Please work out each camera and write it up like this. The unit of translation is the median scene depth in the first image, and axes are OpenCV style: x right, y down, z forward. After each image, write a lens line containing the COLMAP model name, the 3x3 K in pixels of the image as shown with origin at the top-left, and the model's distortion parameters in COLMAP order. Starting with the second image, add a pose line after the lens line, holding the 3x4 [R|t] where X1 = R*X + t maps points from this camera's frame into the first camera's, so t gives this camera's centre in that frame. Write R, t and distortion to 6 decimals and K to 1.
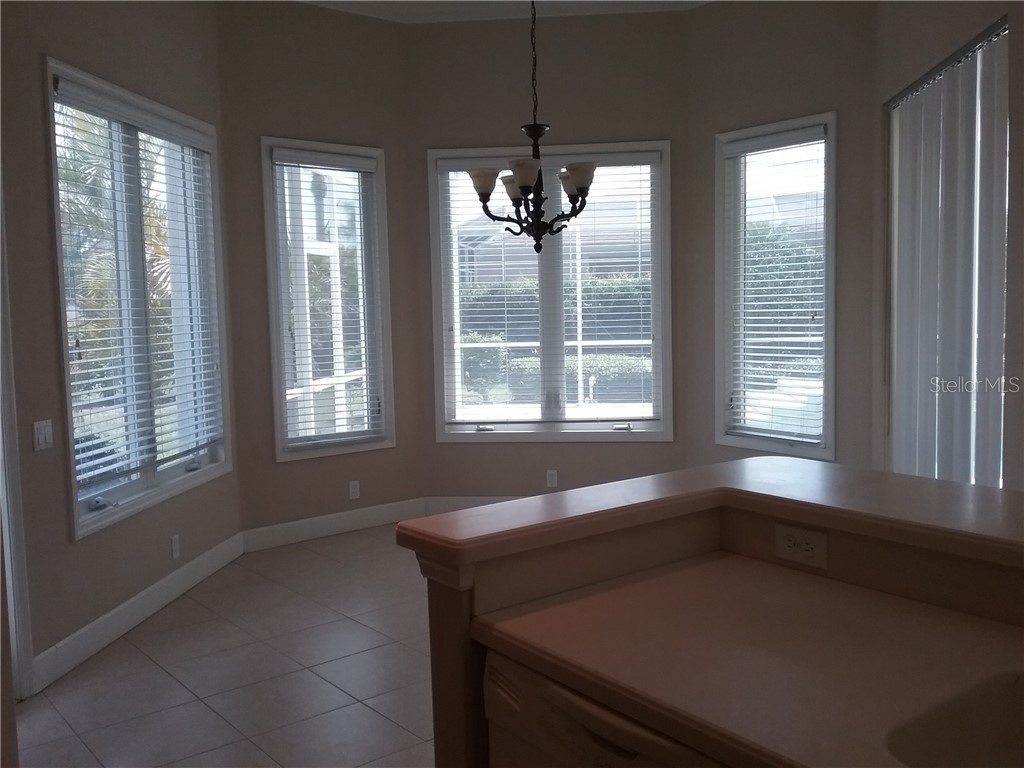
lens RADIAL K [[936.5, 0, 516.8], [0, 936.5, 377.3], [0, 0, 1]] dist [0.045096, -0.019785]
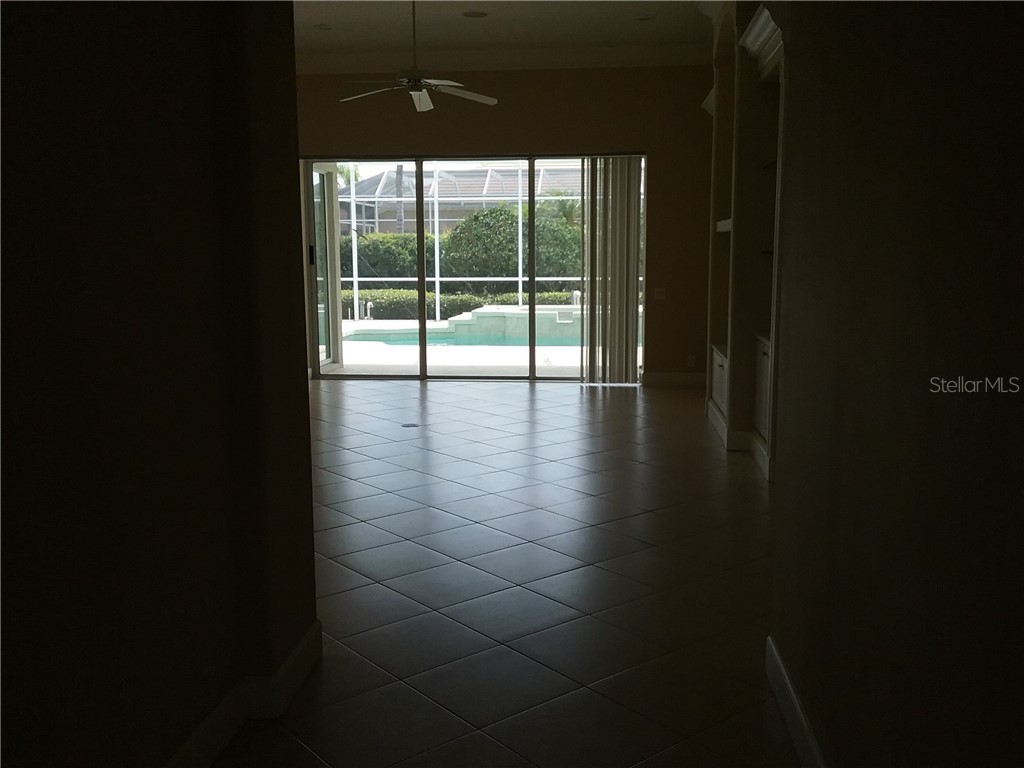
lens RADIAL K [[936.5, 0, 514.9], [0, 936.5, 380.7], [0, 0, 1]] dist [0.045096, -0.019785]
pose [[0.999898, 0.013177, 0.005535, 0.314844], [-0.013466, 0.998355, 0.055738, 0.038669], [-0.004792, -0.055807, 0.998430, -0.515435]]
